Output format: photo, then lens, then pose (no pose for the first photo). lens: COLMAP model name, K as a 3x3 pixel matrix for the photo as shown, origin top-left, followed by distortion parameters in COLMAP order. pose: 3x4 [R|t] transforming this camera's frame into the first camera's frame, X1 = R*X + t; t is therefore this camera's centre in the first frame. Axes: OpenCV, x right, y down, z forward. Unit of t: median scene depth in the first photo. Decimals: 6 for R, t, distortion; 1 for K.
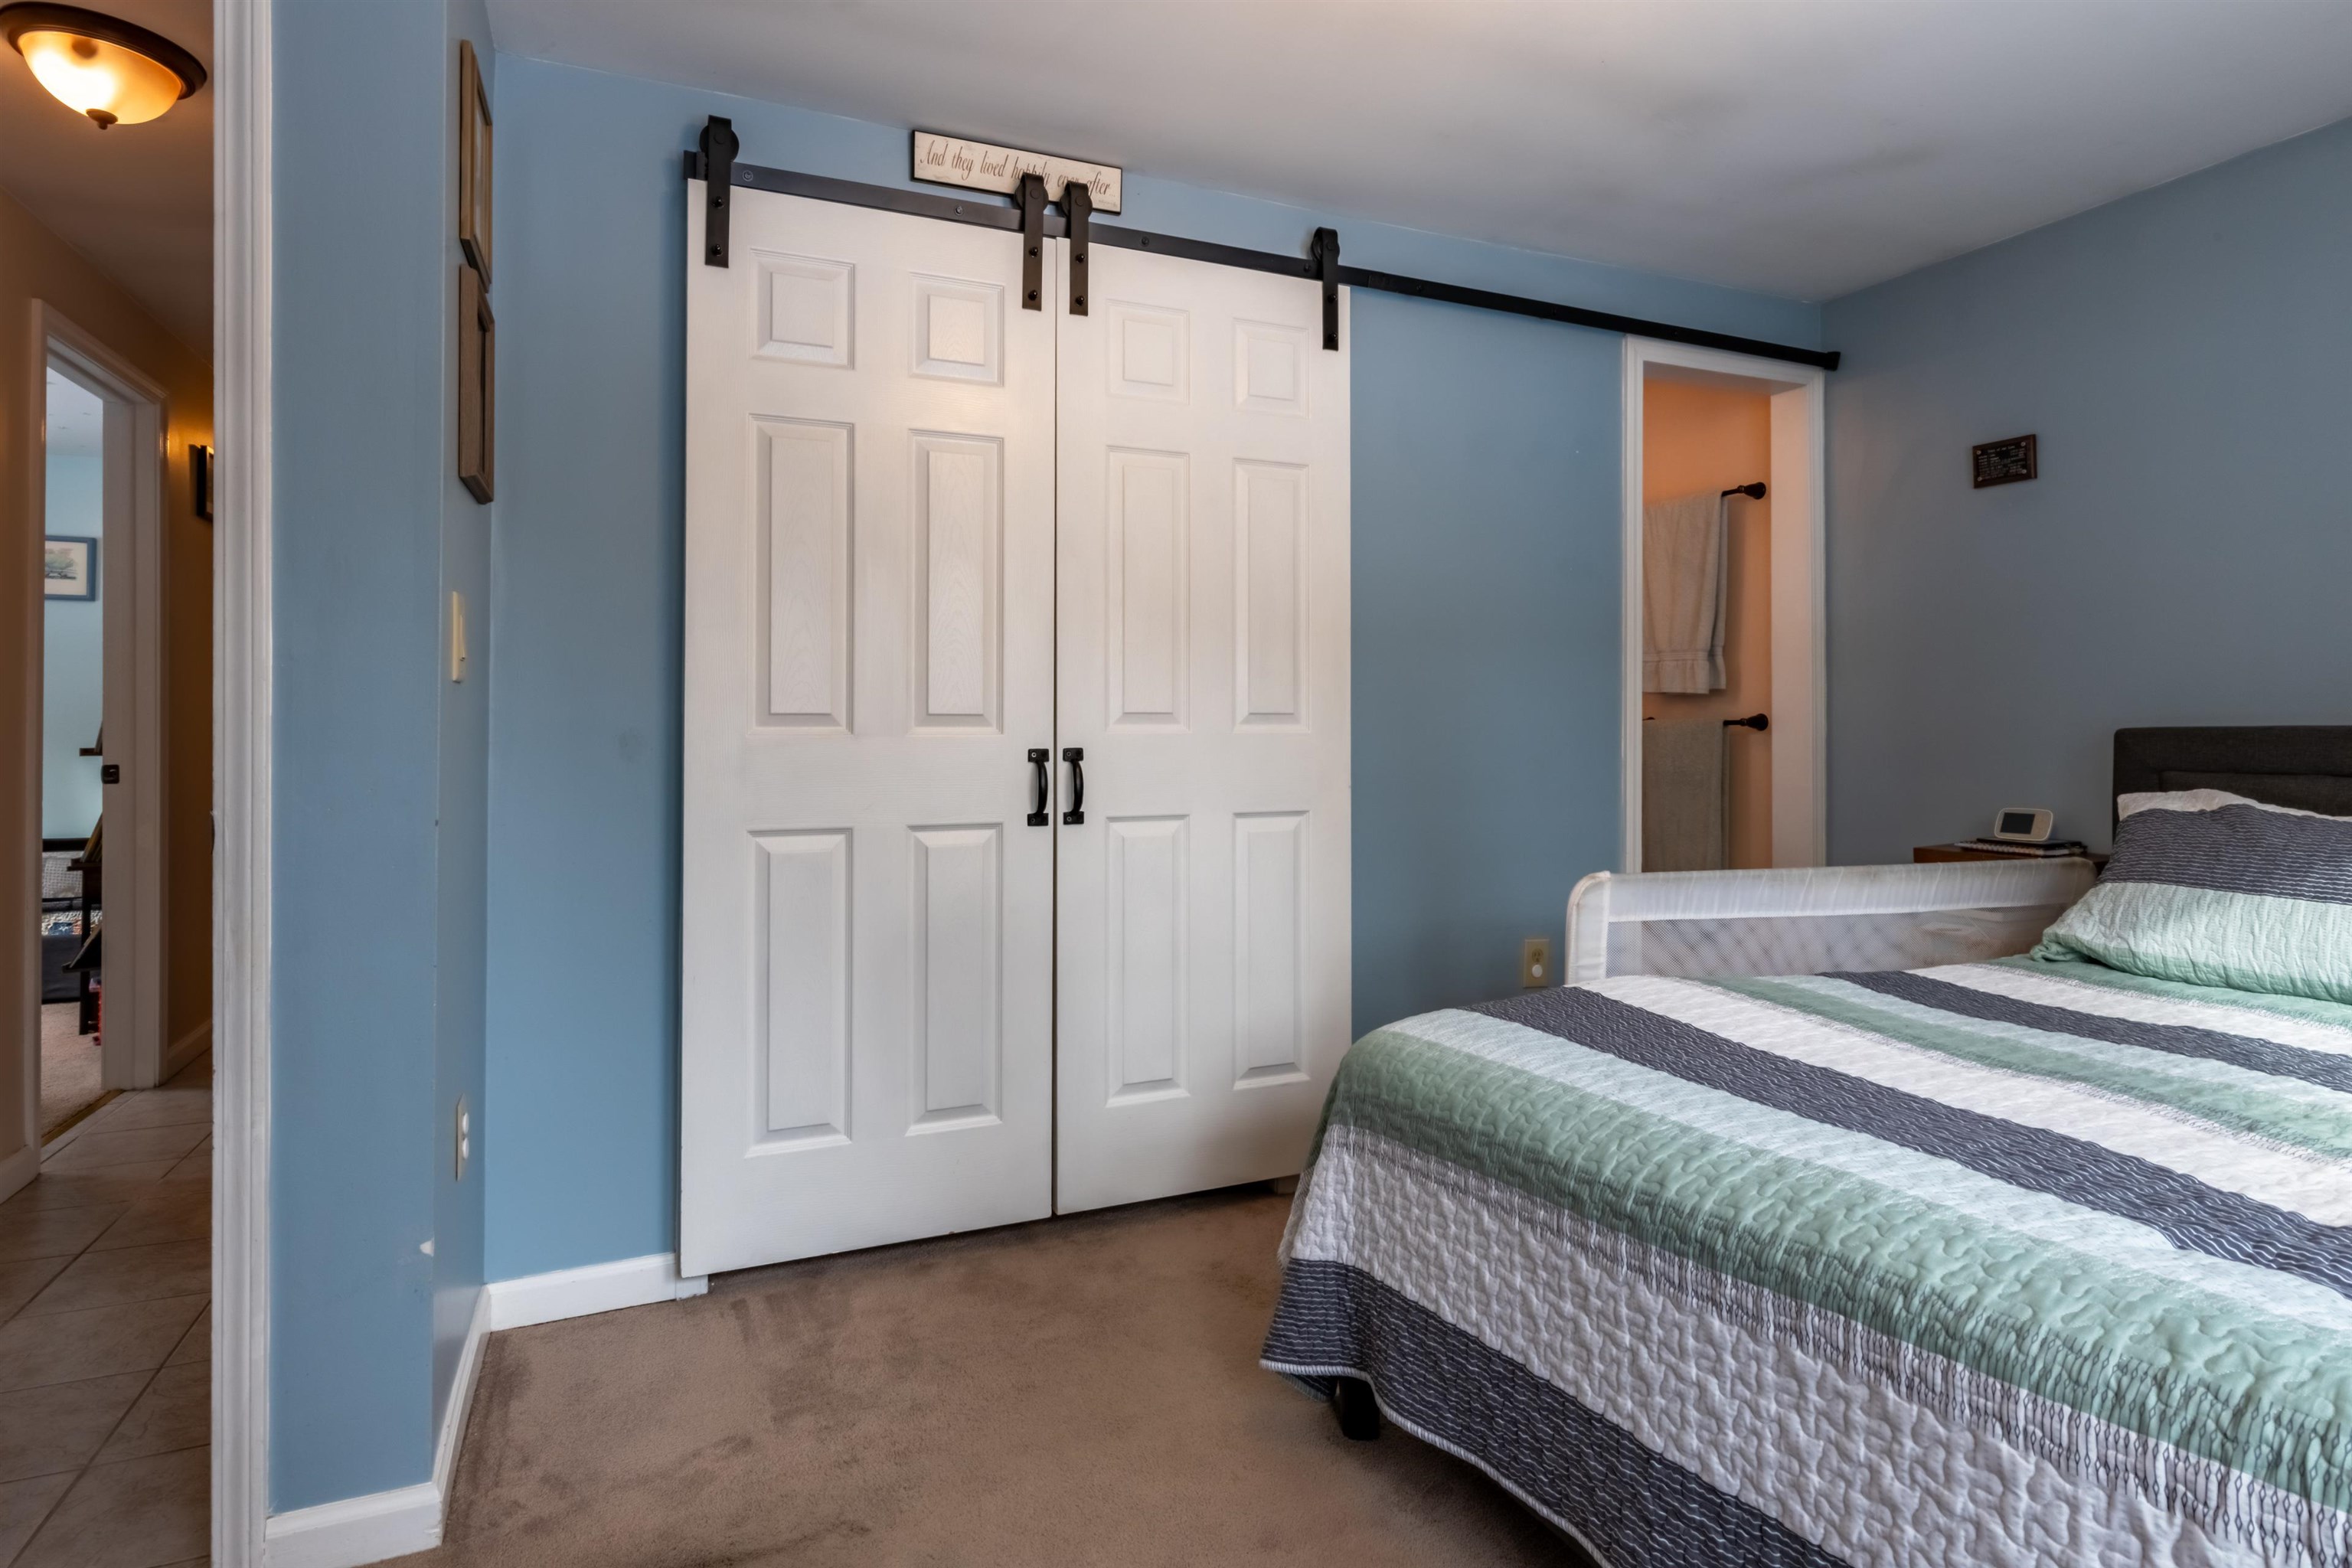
lens RADIAL K [[1223.9, 0, 1173.2], [0, 1223.9, 728.4], [0, 0, 1]] dist [0.003000, 0.000827]
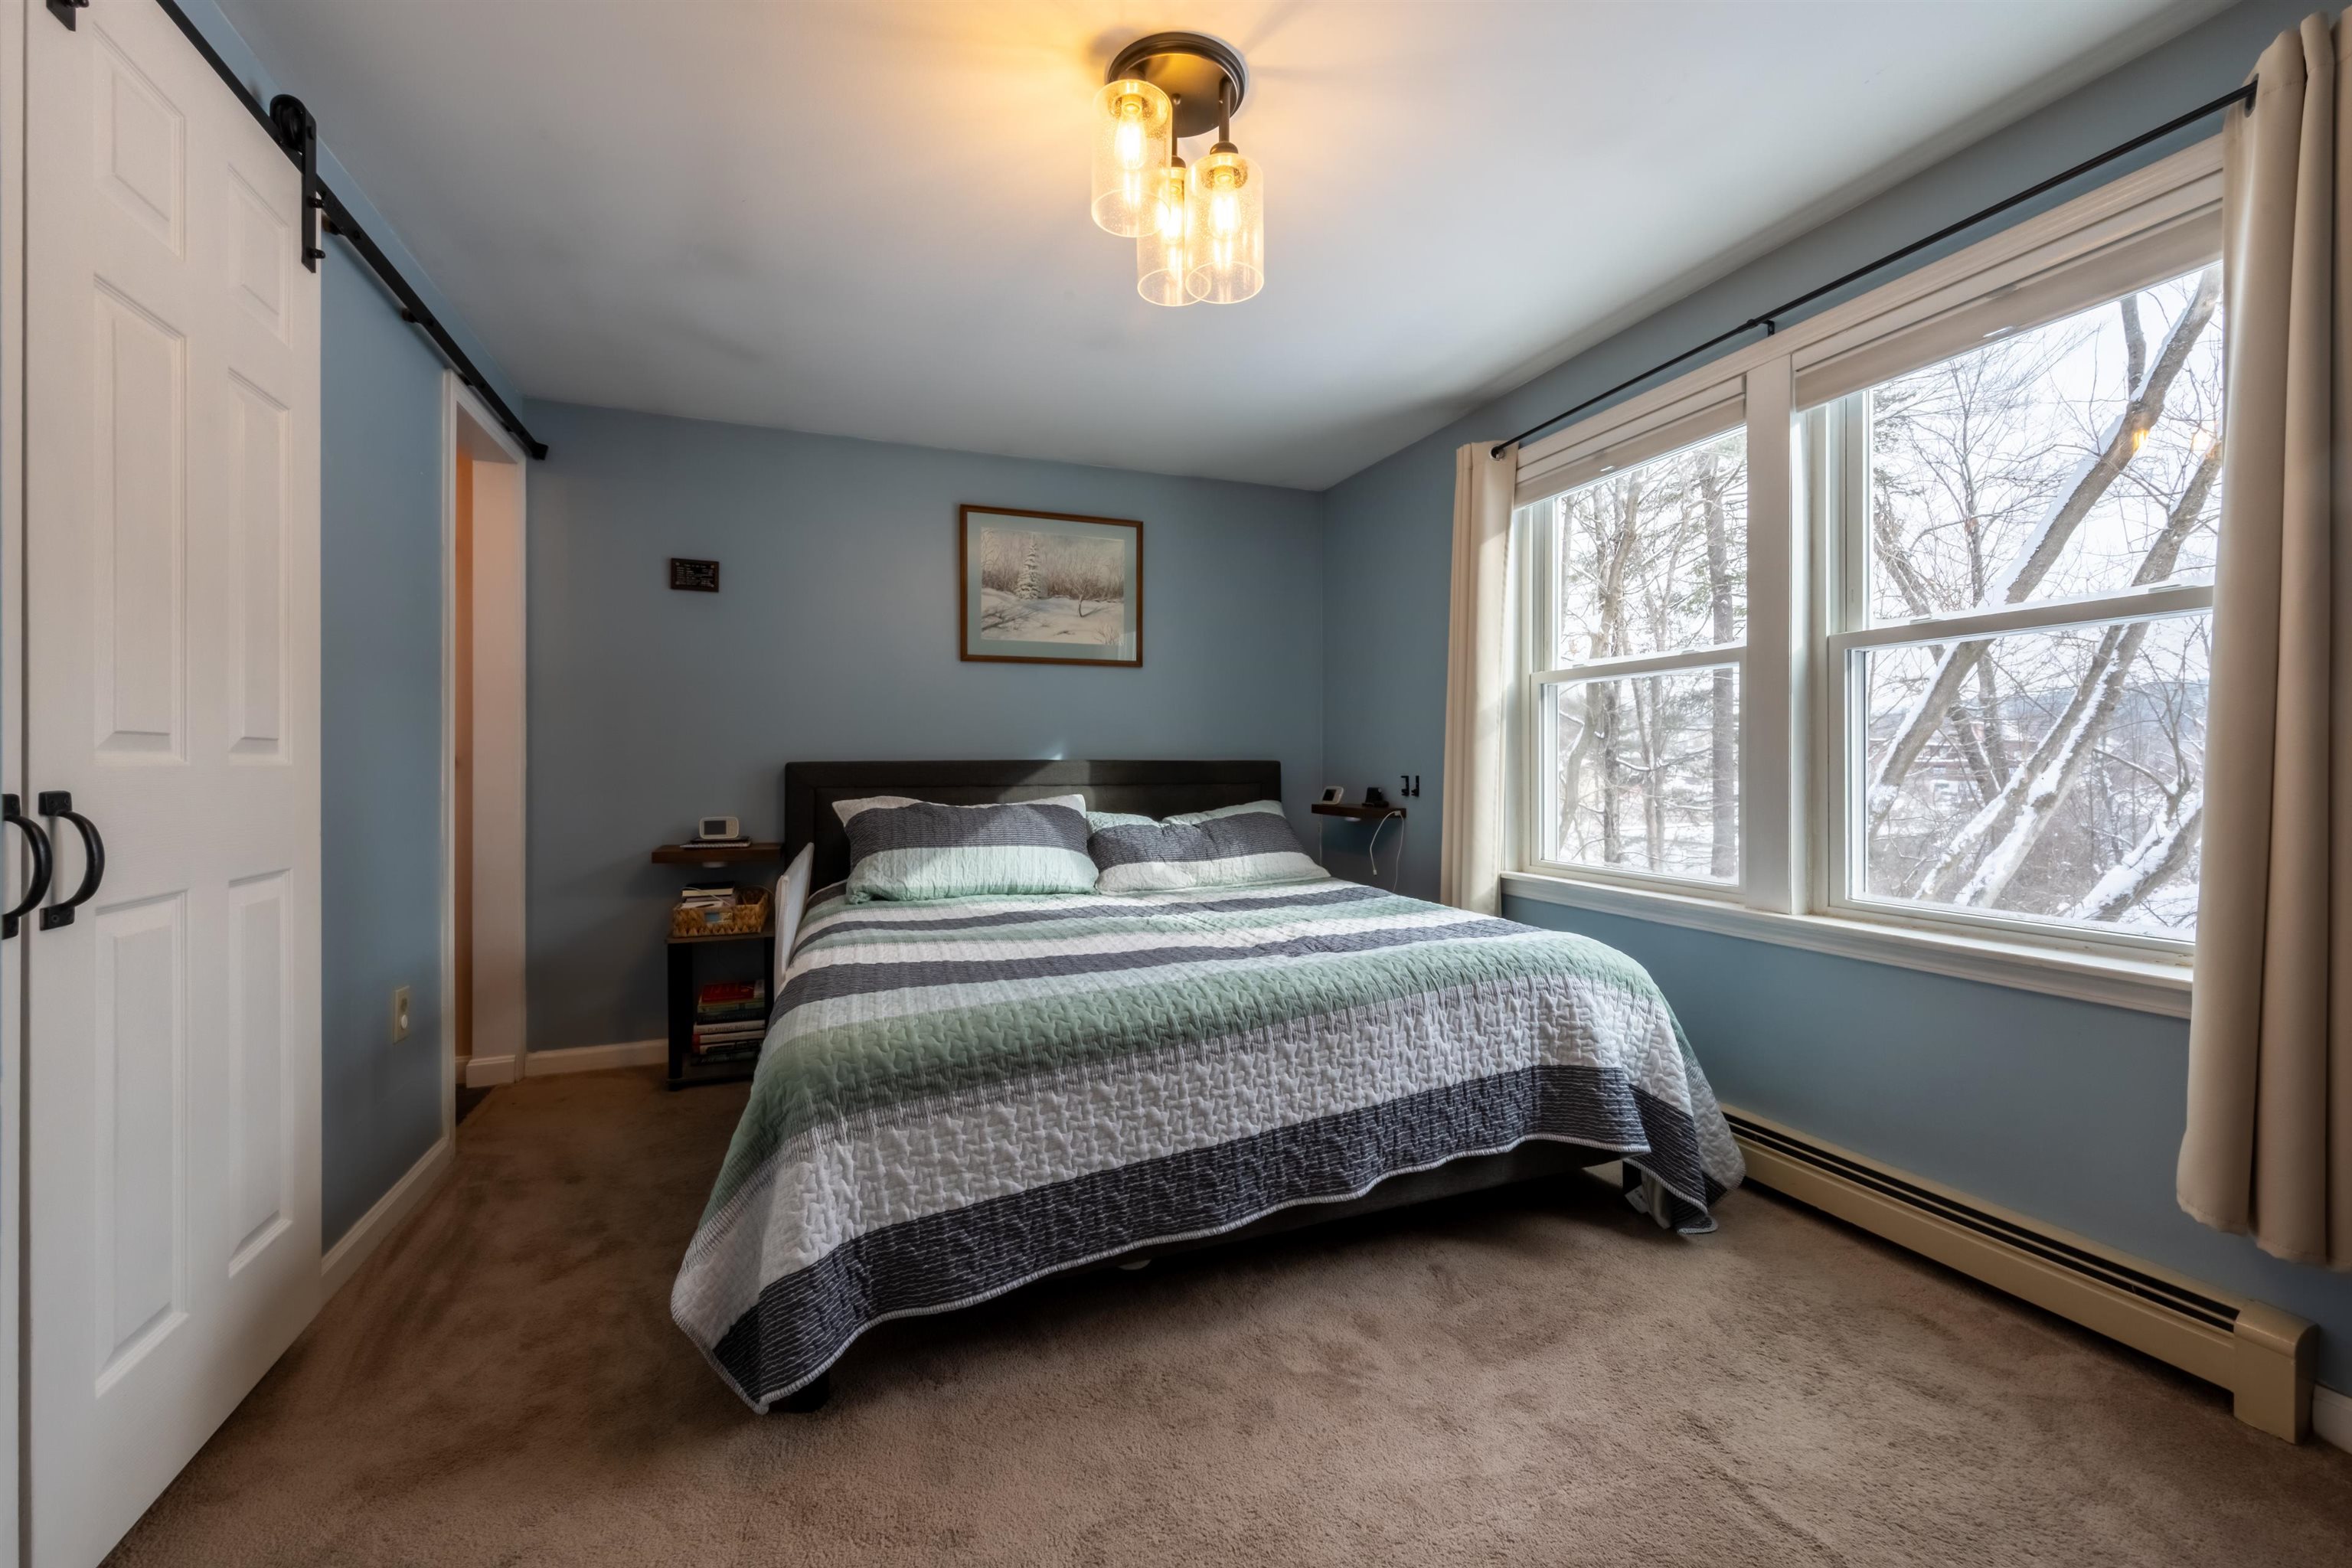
lens RADIAL K [[973.8, 0, 1172.1], [0, 973.8, 783.2], [0, 0, 1]] dist [-0.000288, -0.000239]
pose [[0.037098, -0.018576, 0.999139, -0.508584], [-0.000121, 0.999827, 0.018593, 0.003755], [-0.999312, -0.000811, 0.037089, 0.473161]]
